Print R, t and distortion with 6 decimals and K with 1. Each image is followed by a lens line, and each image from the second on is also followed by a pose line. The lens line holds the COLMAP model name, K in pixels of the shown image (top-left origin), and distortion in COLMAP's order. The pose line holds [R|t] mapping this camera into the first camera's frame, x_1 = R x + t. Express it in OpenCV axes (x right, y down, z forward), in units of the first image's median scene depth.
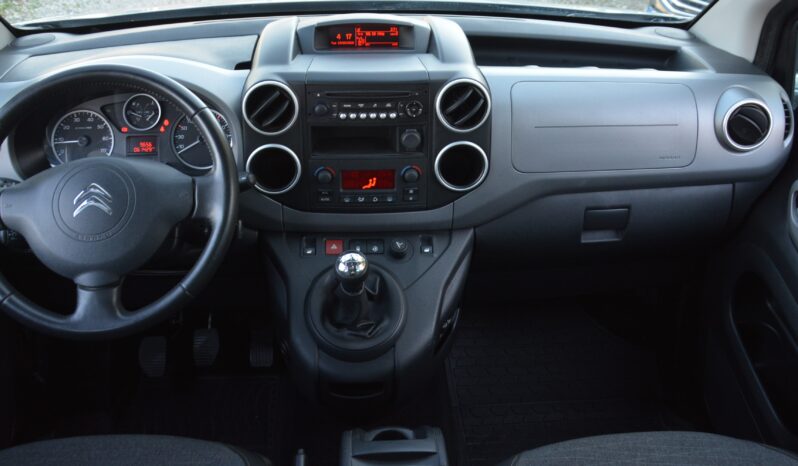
lens RADIAL K [[806.6, 0, 399.4], [0, 806.6, 114.4], [0, 0, 1]] dist [-0.056038, 0.005848]
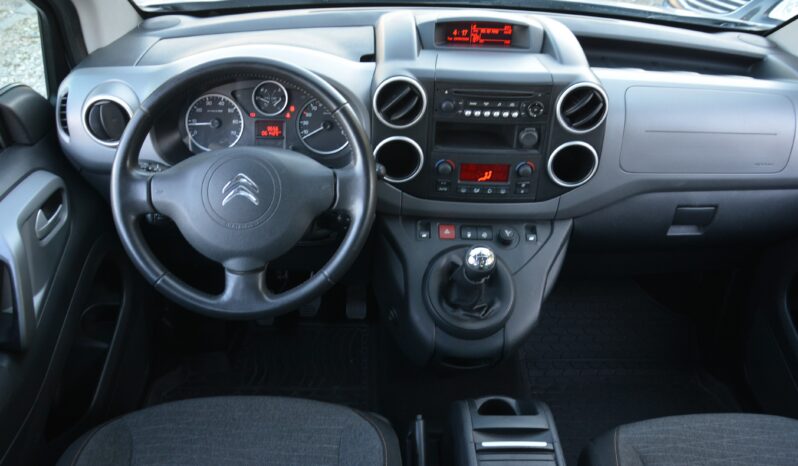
lens RADIAL K [[658.3, 0, 398.2], [0, 658.3, 183.5], [0, 0, 1]] dist [-0.052984, 0.001050]
pose [[0.998683, 0.046124, -0.022465, -0.132494], [-0.042010, 0.986546, 0.157997, -0.037738], [0.029450, -0.156845, 0.987184, 0.134238]]
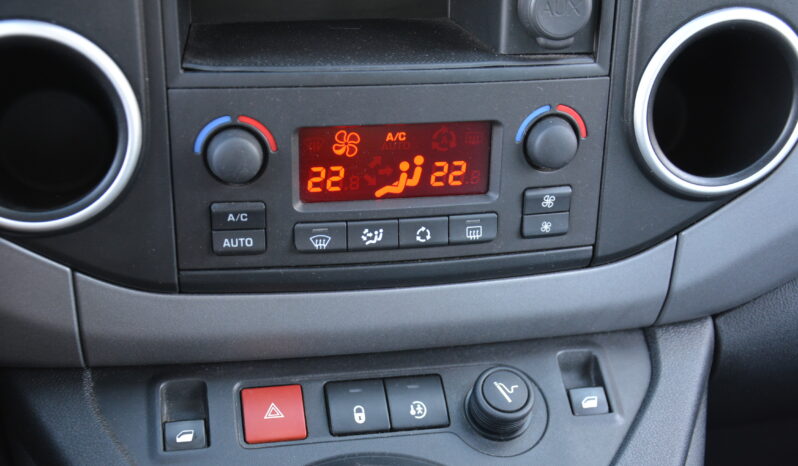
lens RADIAL K [[1067.6, 0, 399.0], [0, 1067.6, 233.0], [0, 0, 1]] dist [-0.023340, -0.022270]
pose [[0.990802, -0.040237, 0.129199, -0.084877], [0.030896, 0.996816, 0.073503, 0.077930], [-0.131745, -0.068836, 0.988891, 0.643732]]
